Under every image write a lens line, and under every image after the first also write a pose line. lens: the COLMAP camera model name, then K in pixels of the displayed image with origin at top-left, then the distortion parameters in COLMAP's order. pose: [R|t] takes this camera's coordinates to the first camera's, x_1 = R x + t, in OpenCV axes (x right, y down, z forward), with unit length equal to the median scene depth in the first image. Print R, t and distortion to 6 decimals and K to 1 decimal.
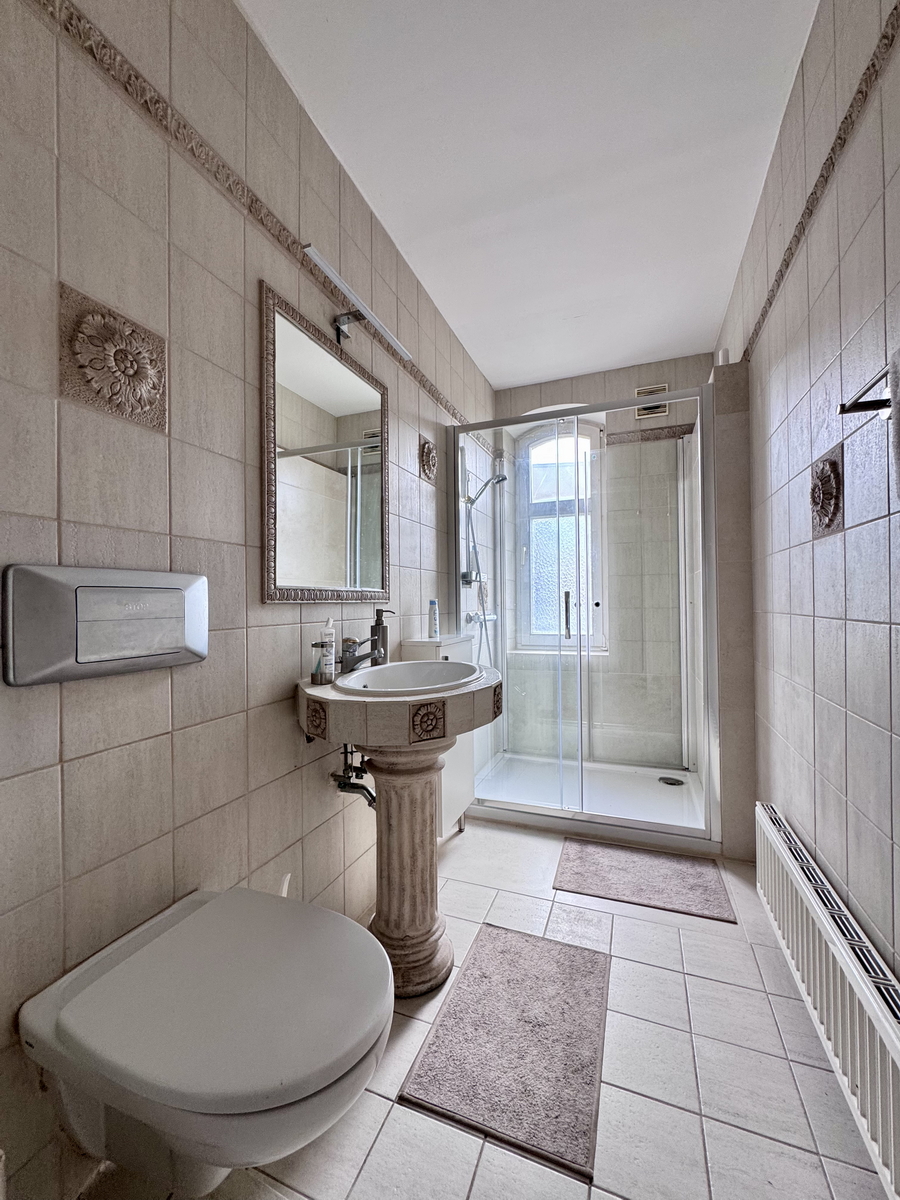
lens RADIAL K [[477.1, 0, 450.0], [0, 477.1, 600.0], [0, 0, 1]] dist [-0.001290, -0.000109]
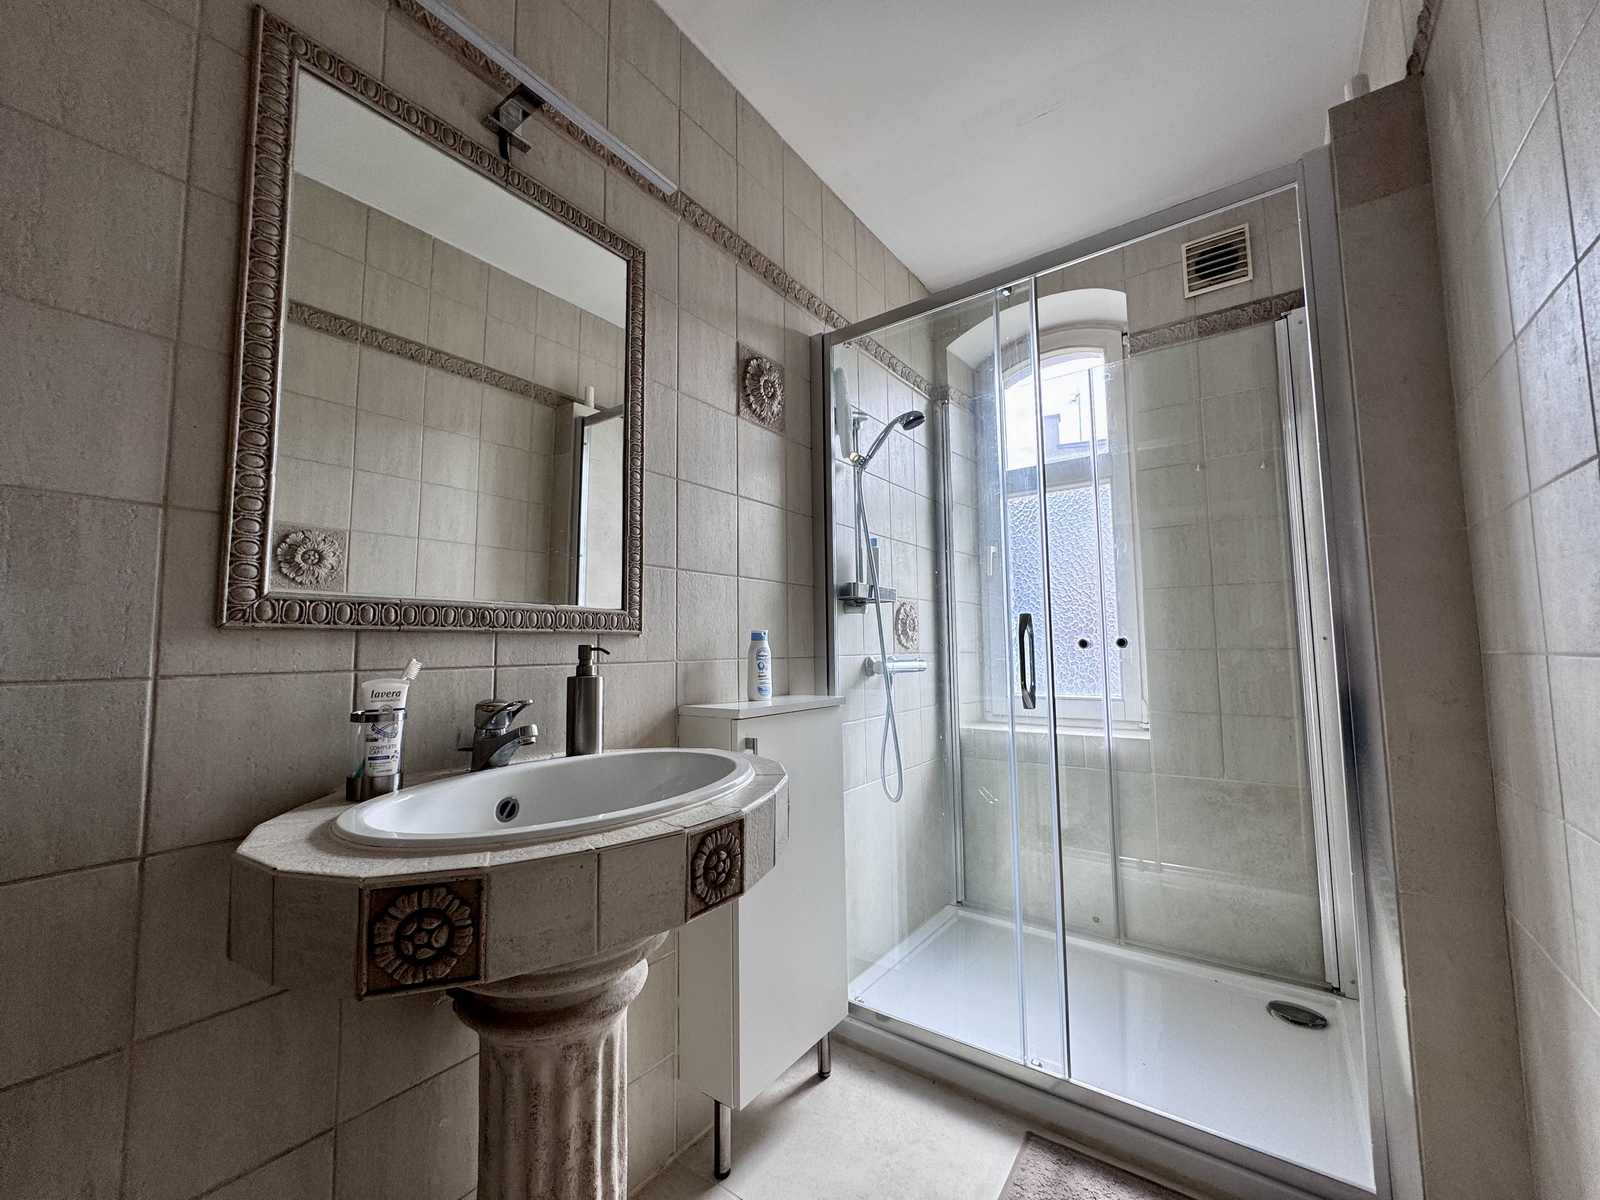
lens RADIAL K [[636.1, 0, 801.6], [0, 636.1, 597.9], [0, 0, 1]] dist [-0.001290, -0.000109]
pose [[0.967849, -0.020868, -0.250666, 0.195795], [0.002661, 0.997346, -0.072758, 0.014539], [0.251519, 0.069752, 0.965336, 0.302987]]
